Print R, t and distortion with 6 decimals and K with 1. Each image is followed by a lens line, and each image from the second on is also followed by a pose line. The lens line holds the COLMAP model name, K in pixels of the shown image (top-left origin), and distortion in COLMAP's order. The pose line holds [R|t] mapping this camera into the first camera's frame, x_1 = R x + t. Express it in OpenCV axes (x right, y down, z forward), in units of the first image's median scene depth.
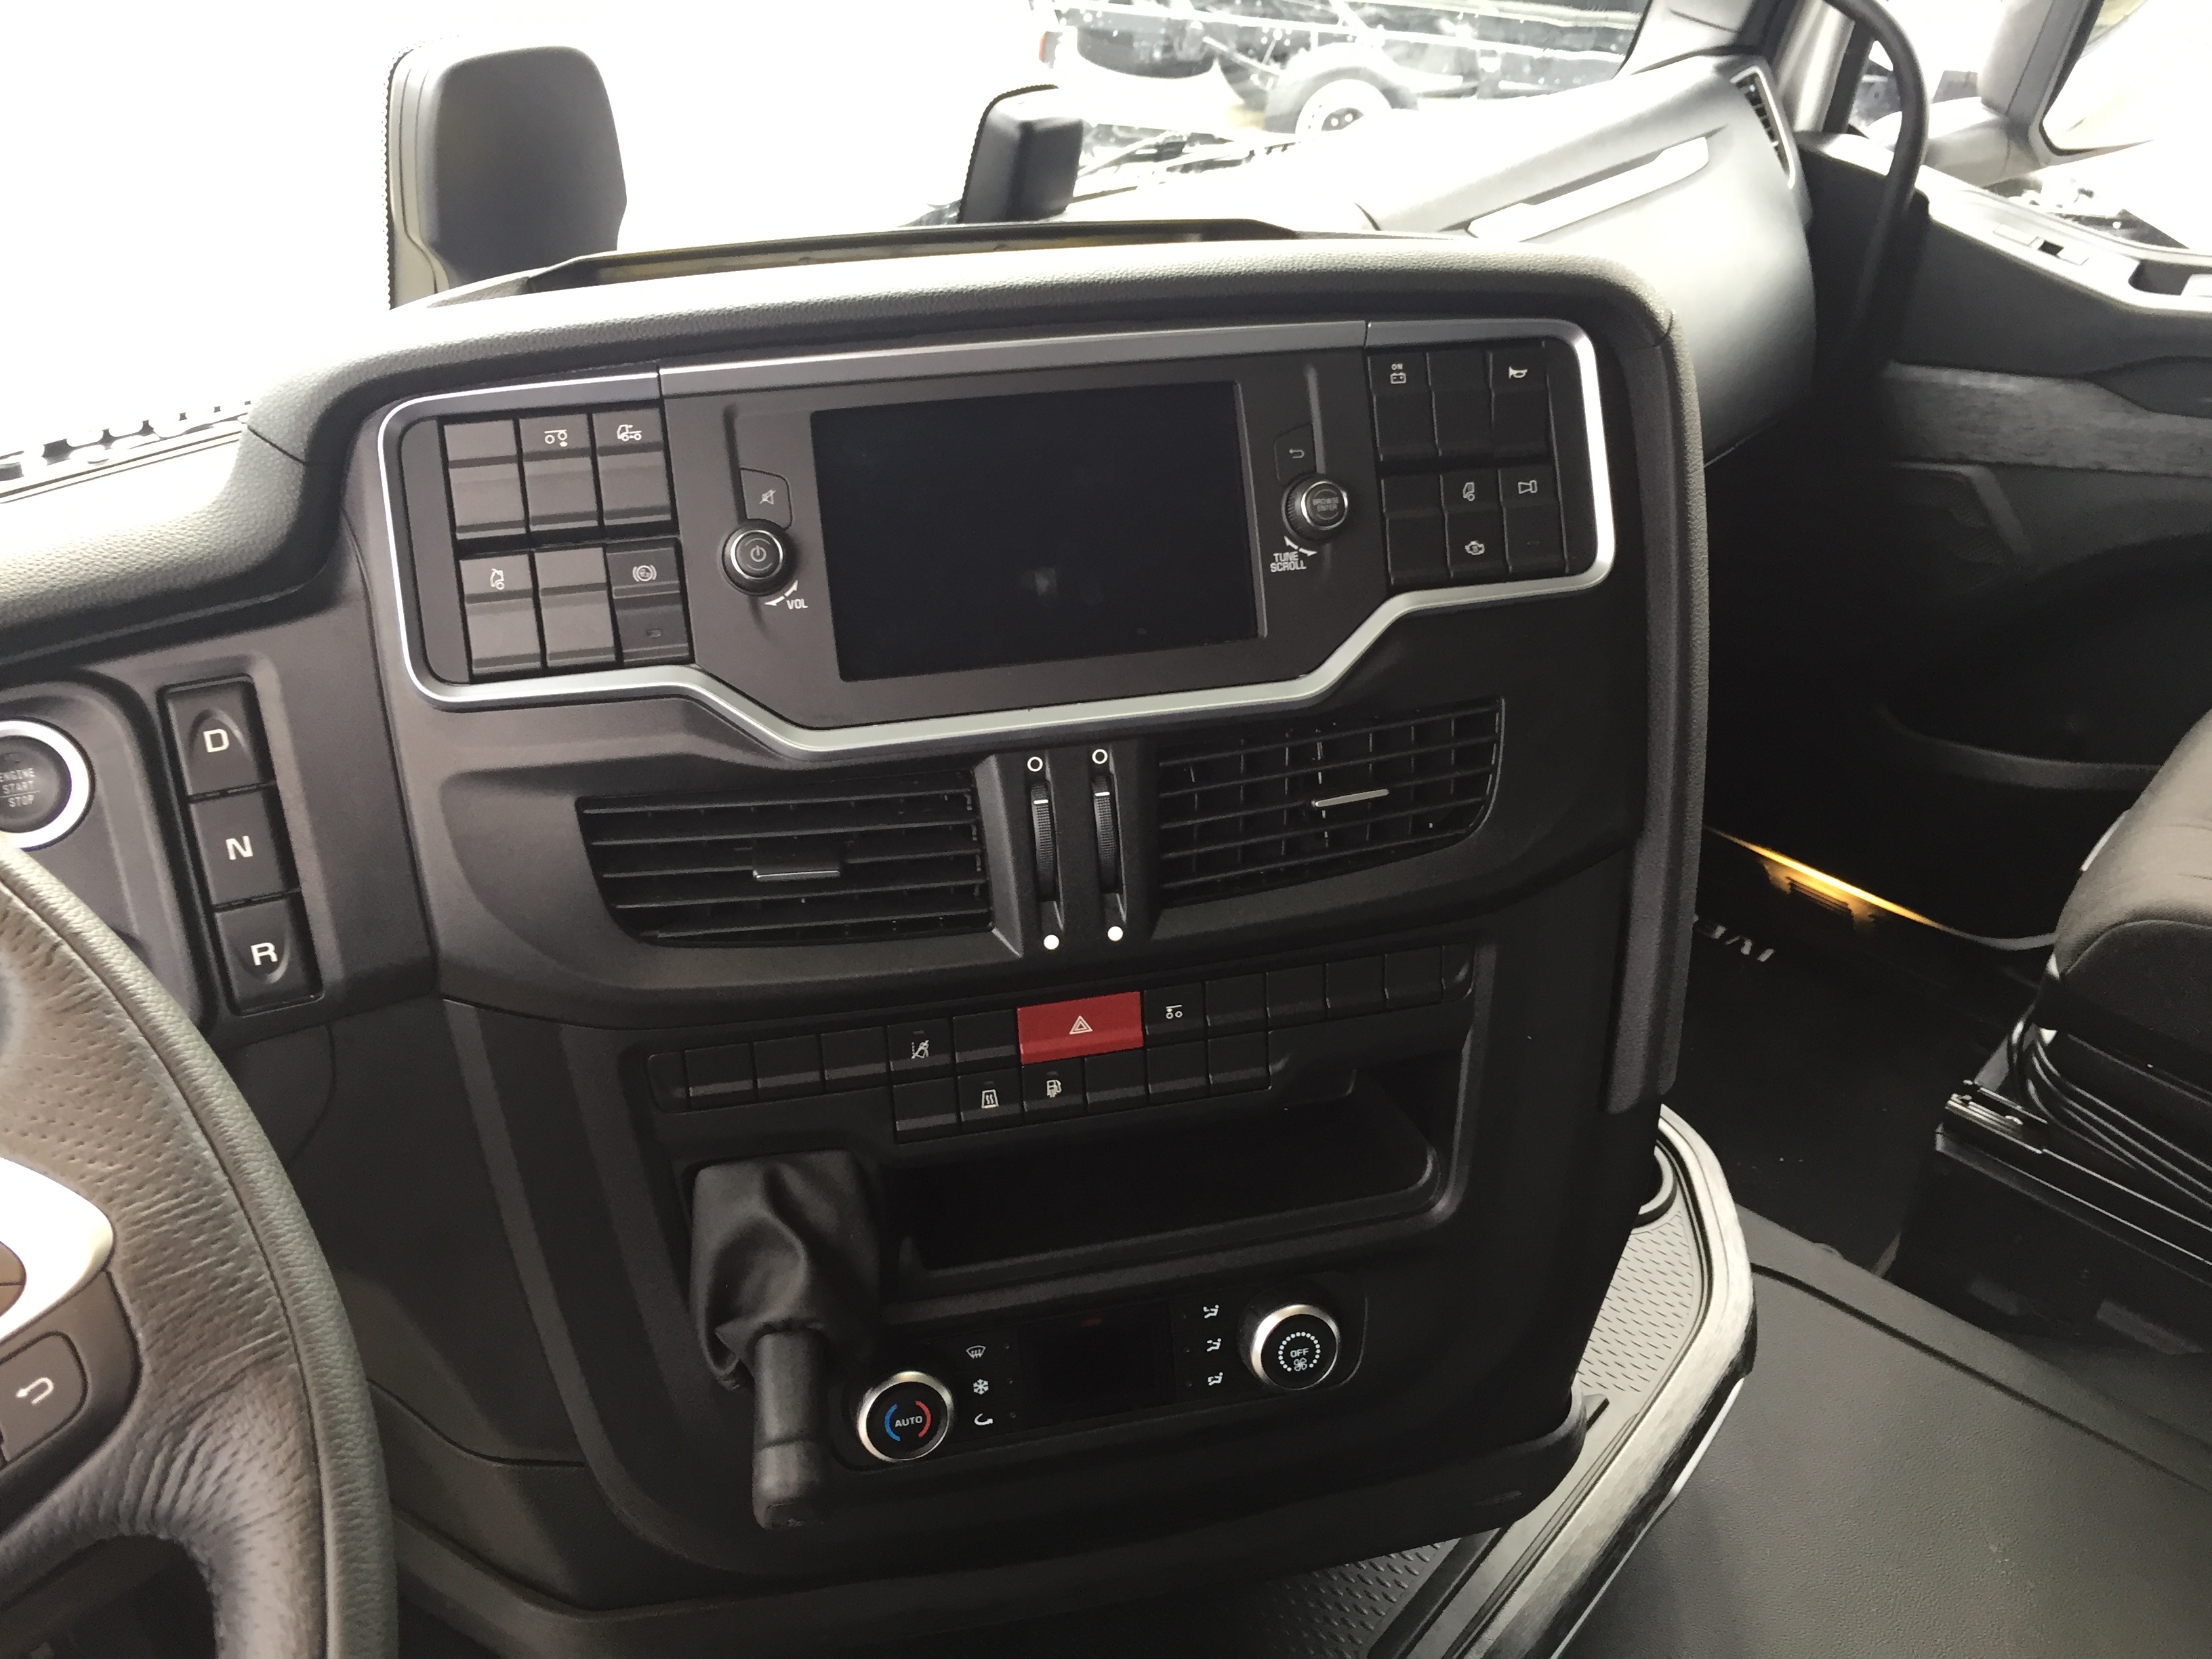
lens RADIAL K [[1889.5, 0, 1106.0], [0, 1889.5, 829.5], [0, 0, 1]] dist [0.052834, -0.071592]
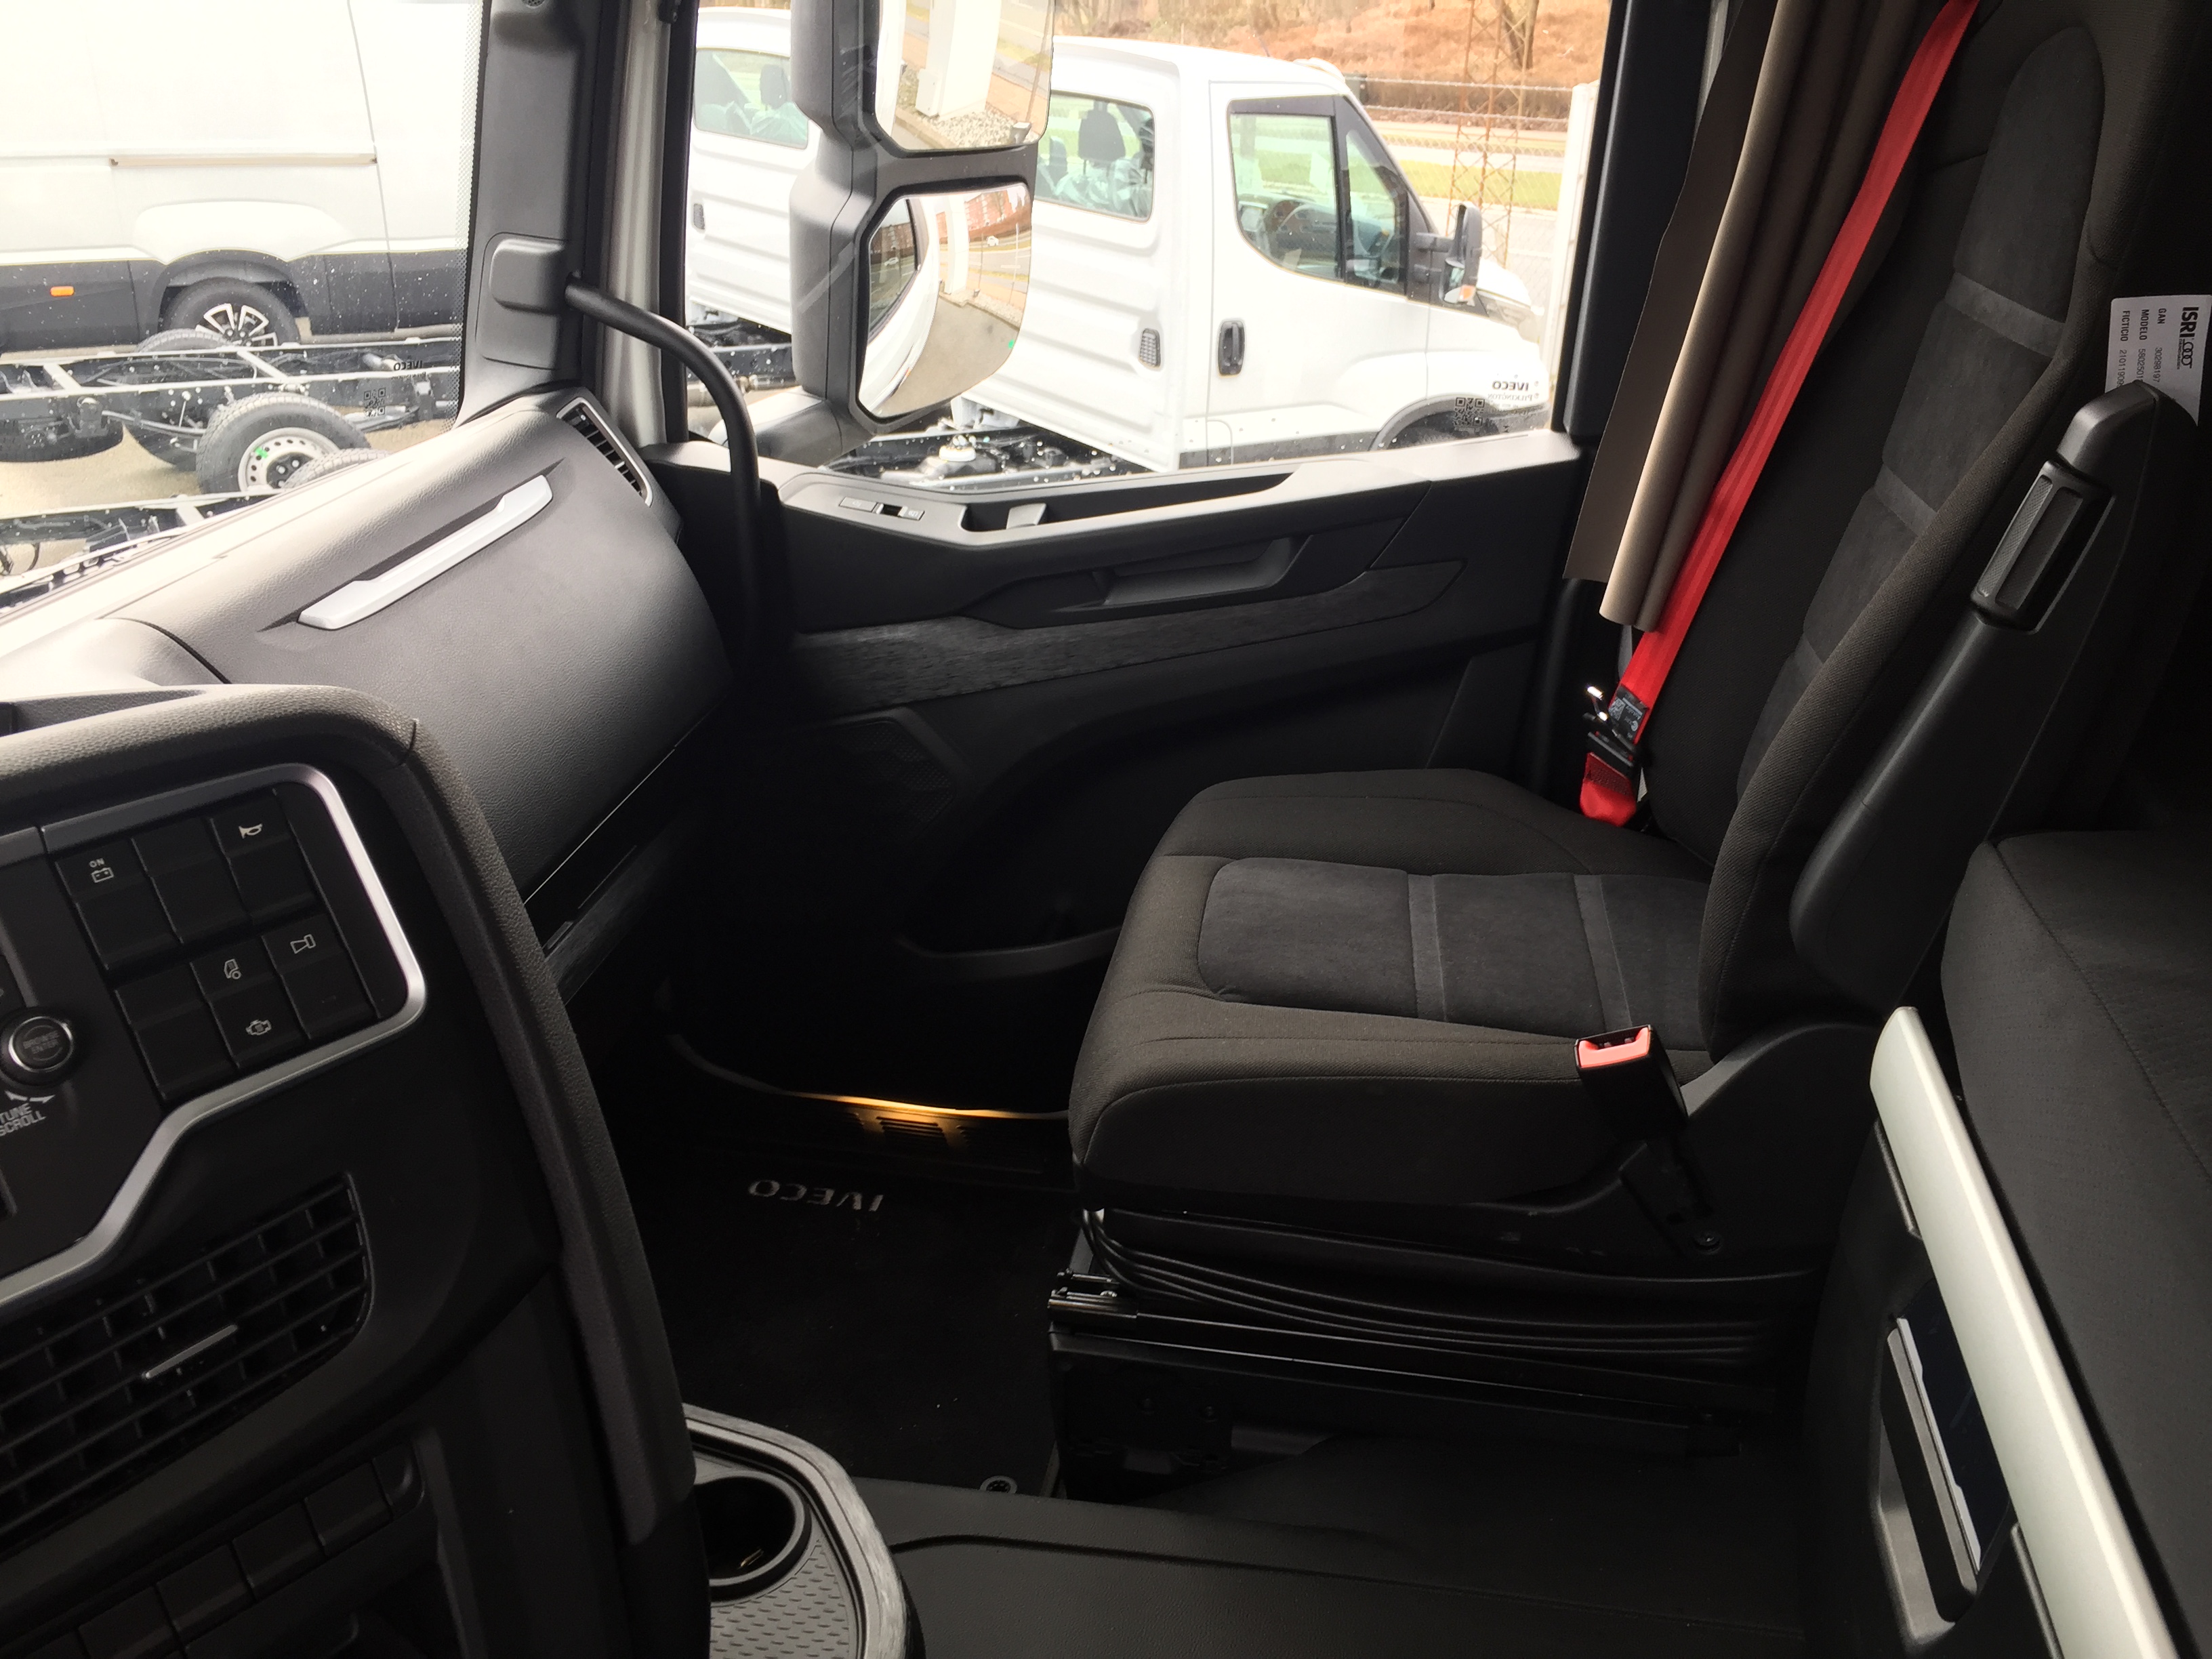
lens RADIAL K [[1889.5, 0, 1106.0], [0, 1889.5, 829.5], [0, 0, 1]] dist [0.052834, -0.071592]
pose [[0.857785, -0.266780, 0.439356, 0.105157], [0.325600, 0.943417, -0.062841, -0.031461], [-0.397731, 0.196958, 0.896112, 0.011814]]
